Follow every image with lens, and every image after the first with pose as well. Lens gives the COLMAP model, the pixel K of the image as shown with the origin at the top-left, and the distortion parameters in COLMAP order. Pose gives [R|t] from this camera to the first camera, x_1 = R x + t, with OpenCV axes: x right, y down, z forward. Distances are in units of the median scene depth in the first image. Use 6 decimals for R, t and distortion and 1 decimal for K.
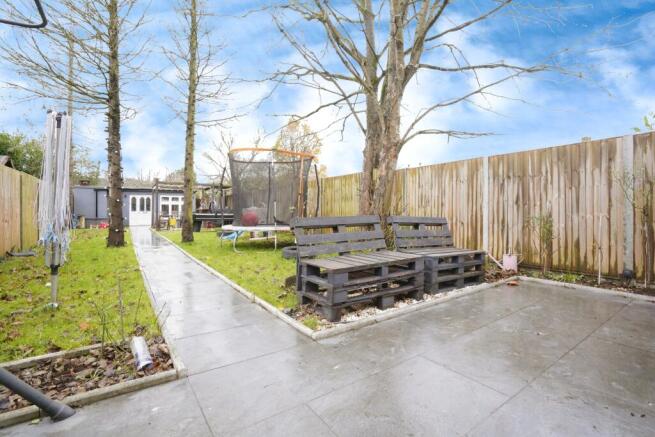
lens RADIAL K [[297.6, 0, 316.5], [0, 297.6, 215.2], [0, 0, 1]] dist [-0.052582, 0.022036]
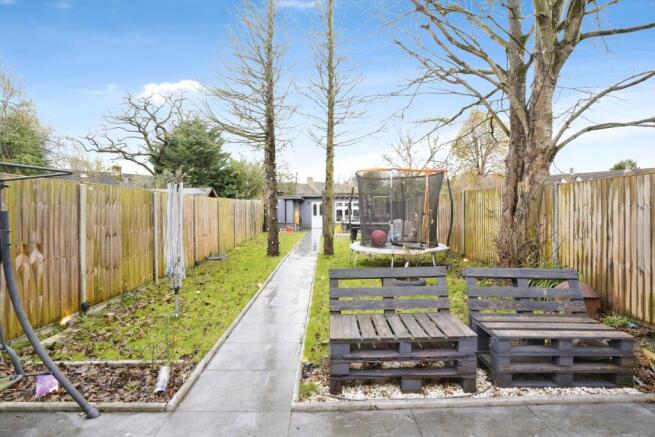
lens RADIAL K [[297.6, 0, 316.5], [0, 297.6, 215.2], [0, 0, 1]] dist [-0.052582, 0.022036]
pose [[0.842150, -0.001689, -0.539241, 0.158936], [-0.002724, 0.999969, -0.007386, -0.060903], [0.539237, 0.007689, 0.842119, 0.056247]]
